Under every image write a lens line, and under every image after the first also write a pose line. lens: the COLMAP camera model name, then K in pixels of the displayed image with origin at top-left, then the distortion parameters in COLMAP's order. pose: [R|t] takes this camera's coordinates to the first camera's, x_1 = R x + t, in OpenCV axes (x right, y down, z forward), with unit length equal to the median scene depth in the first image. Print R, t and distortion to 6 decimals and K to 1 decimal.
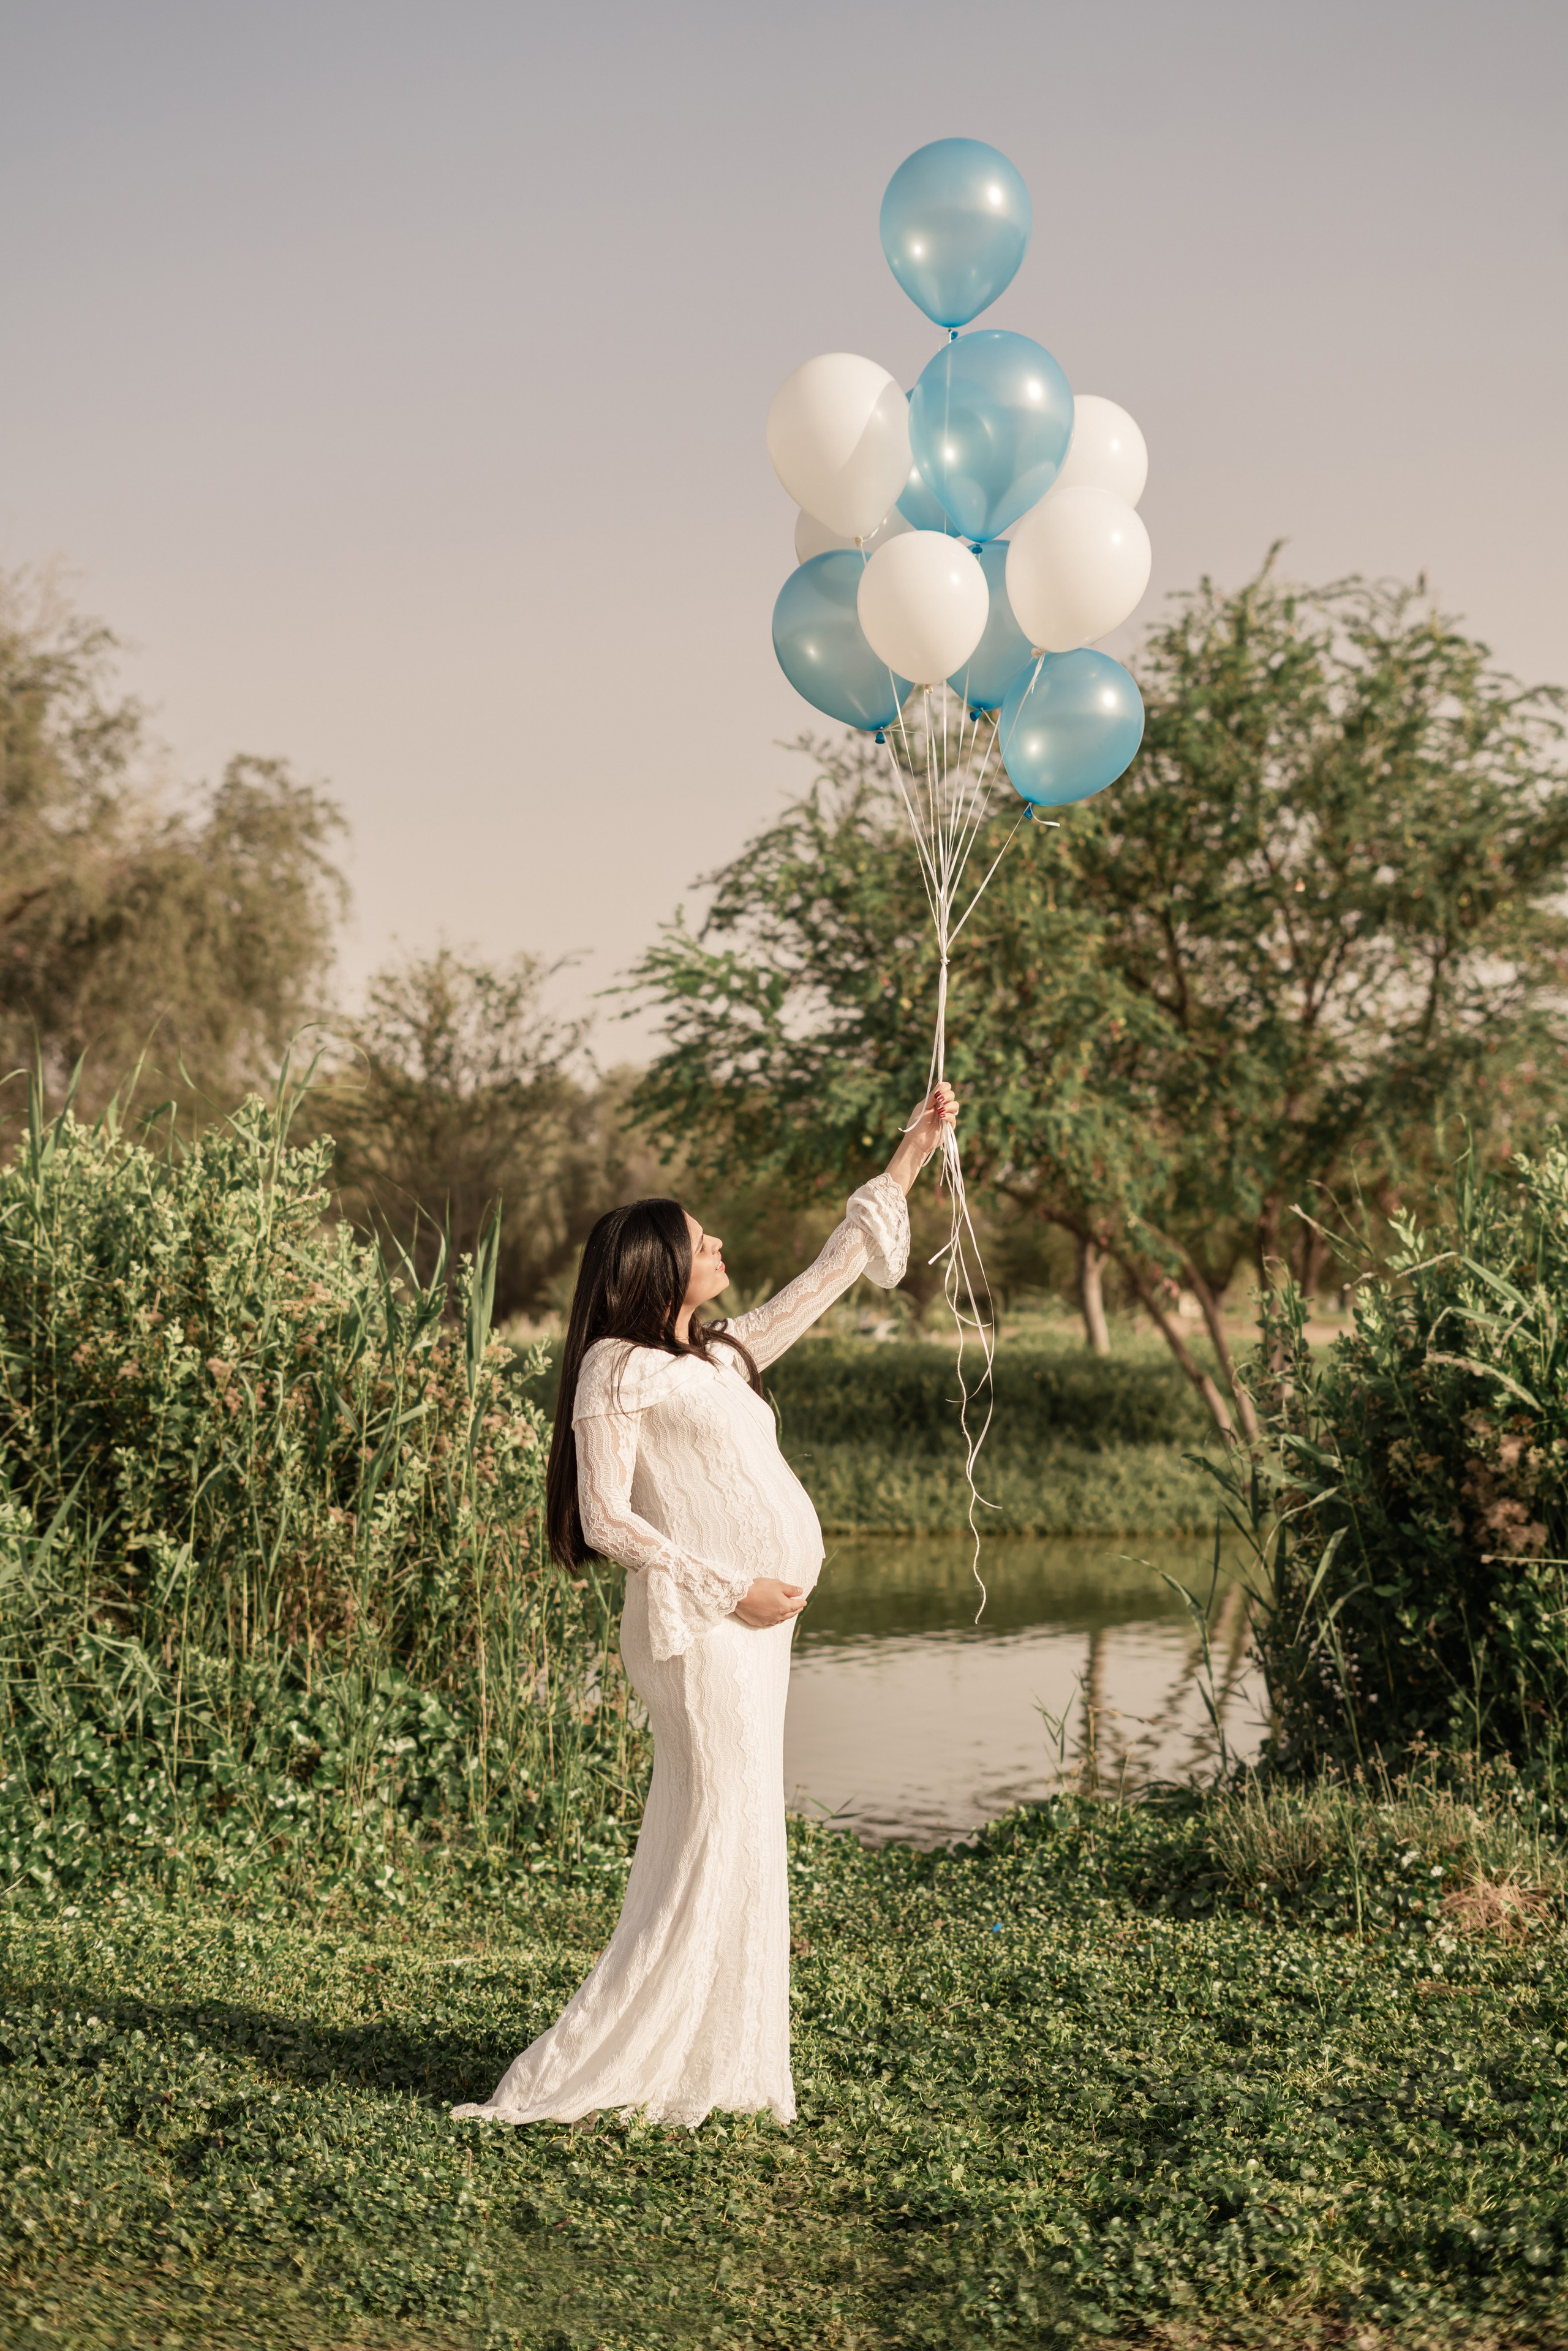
lens RADIAL K [[3213.1, 0, 814.0], [0, 3213.1, 1226.3], [0, 0, 1]] dist [-0.047799, 0.000000]
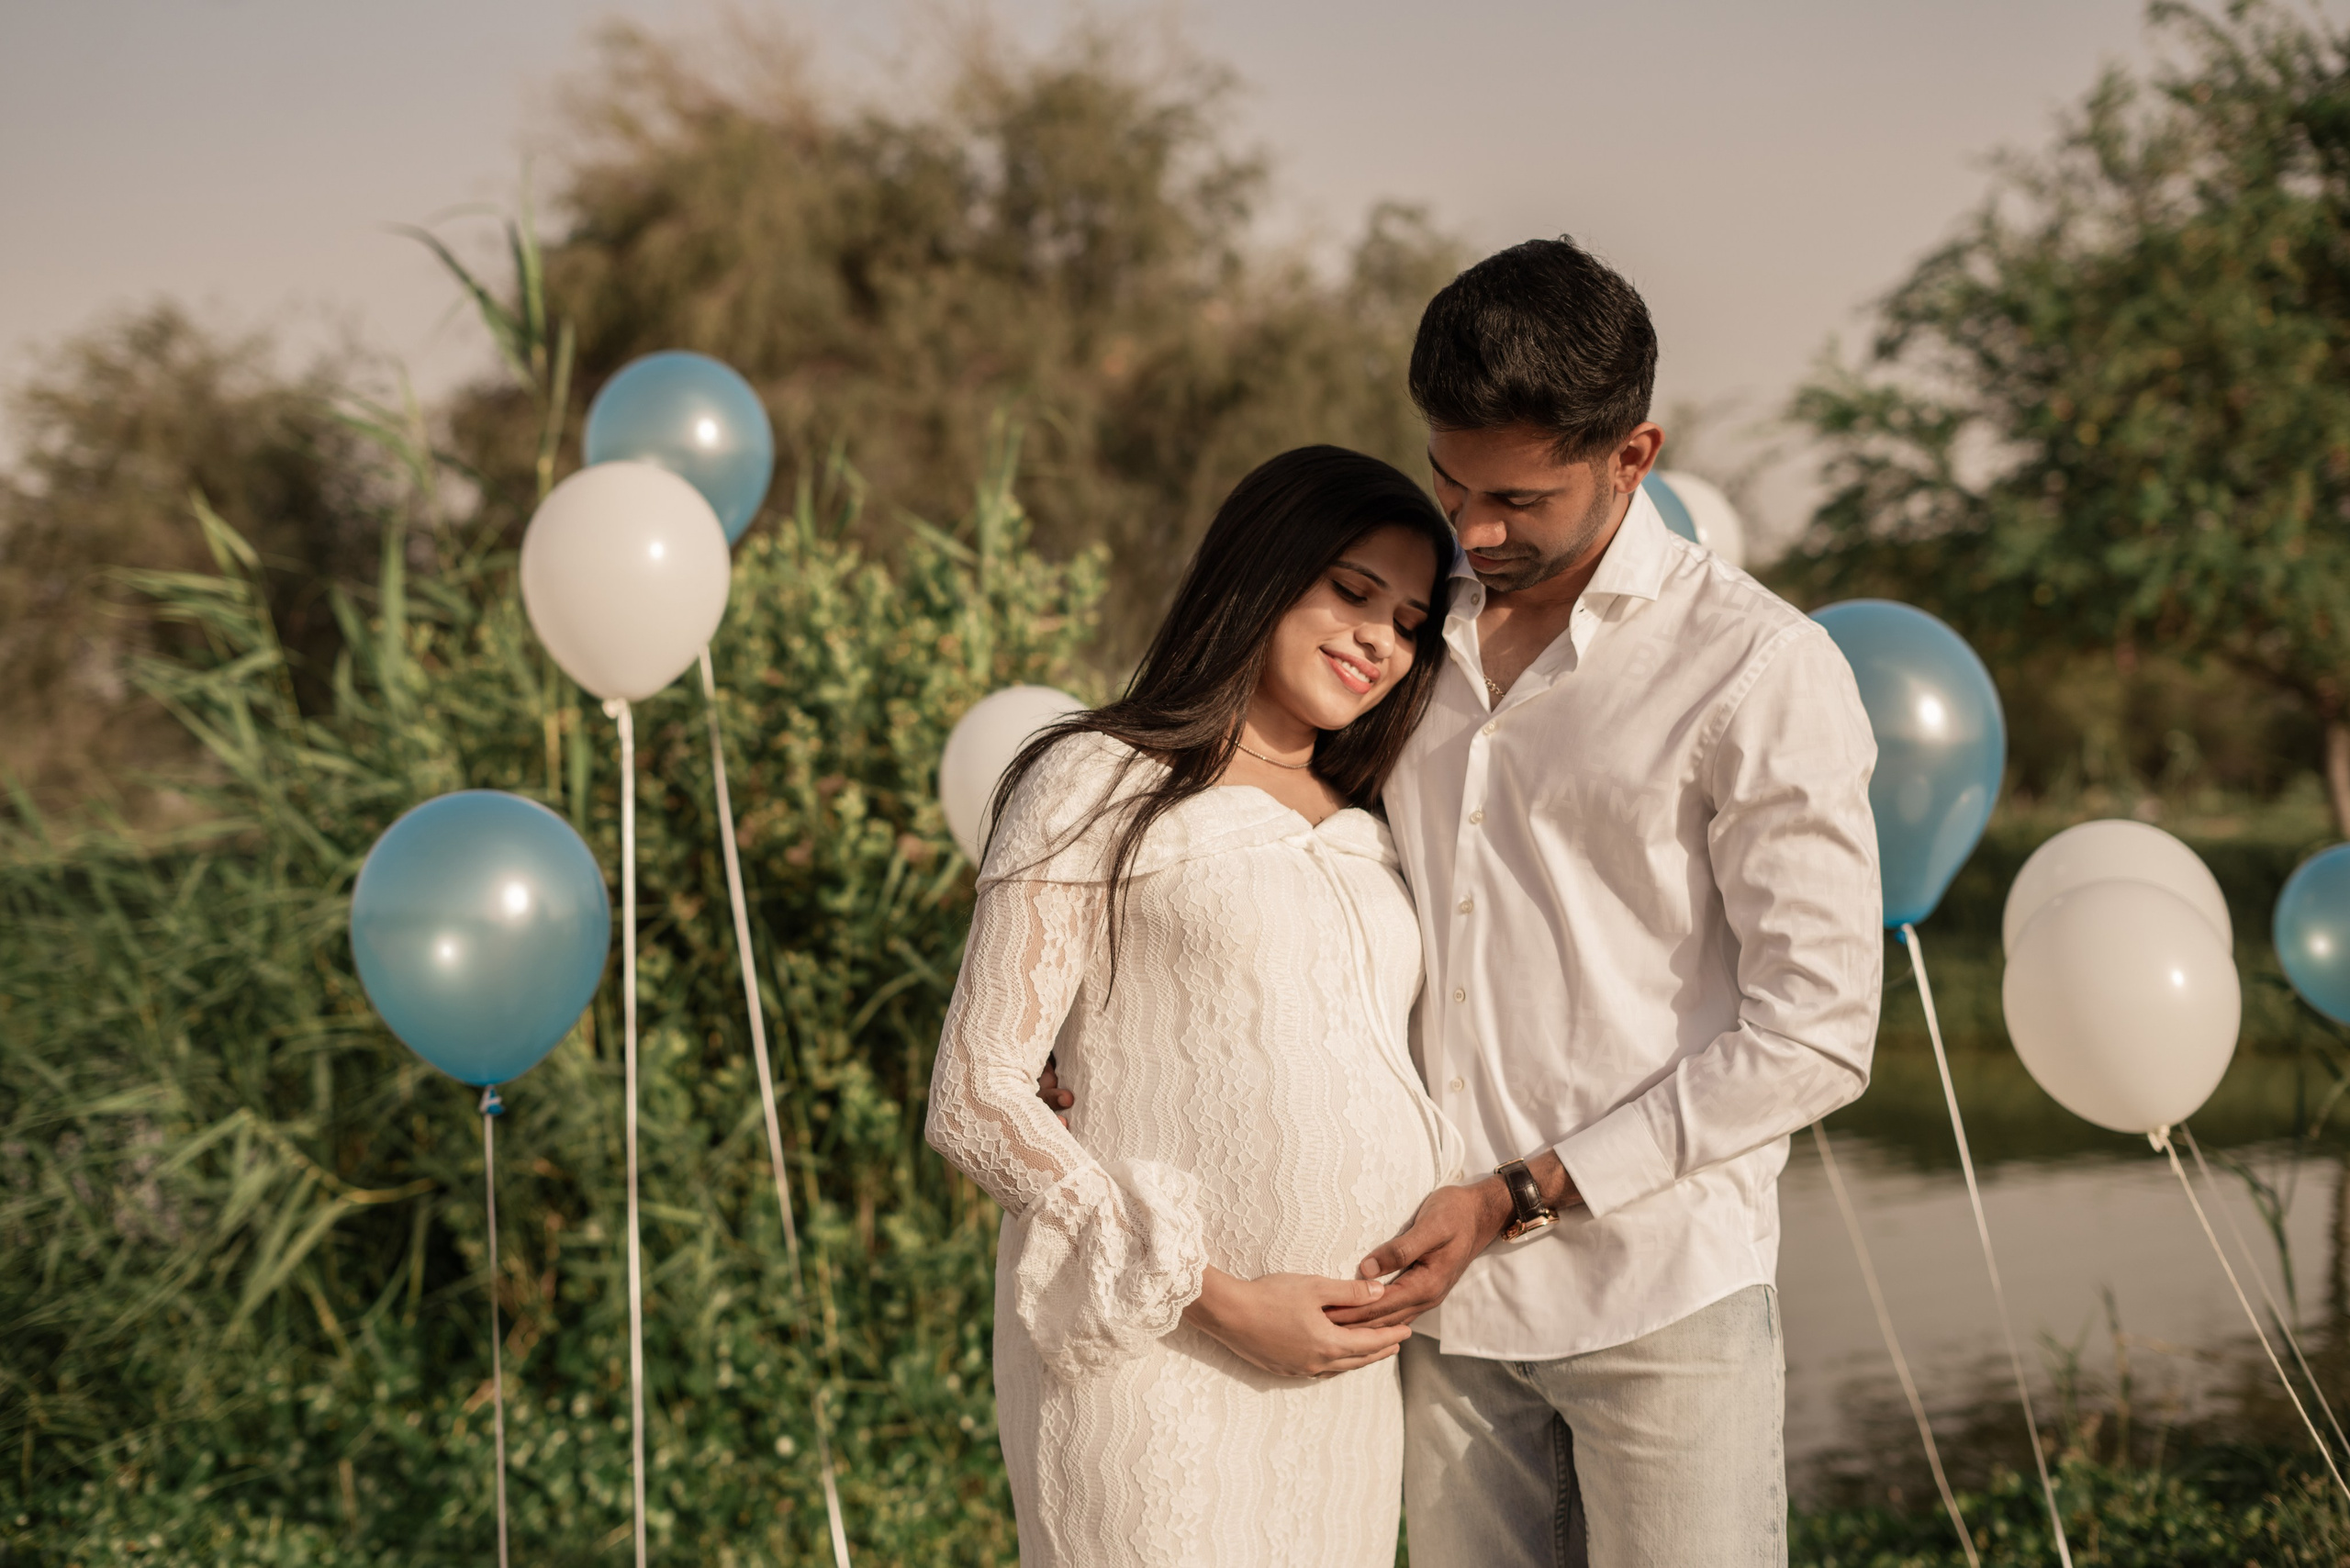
lens RADIAL K [[3212.0, 0, 1194.6], [0, 3212.0, 820.5], [0, 0, 1]] dist [-0.047799, 0.000000]
pose [[0.962787, -0.001939, -0.270253, 0.081430], [0.010853, 0.999445, 0.031494, 0.013488], [0.270042, -0.033255, 0.962274, 0.286607]]
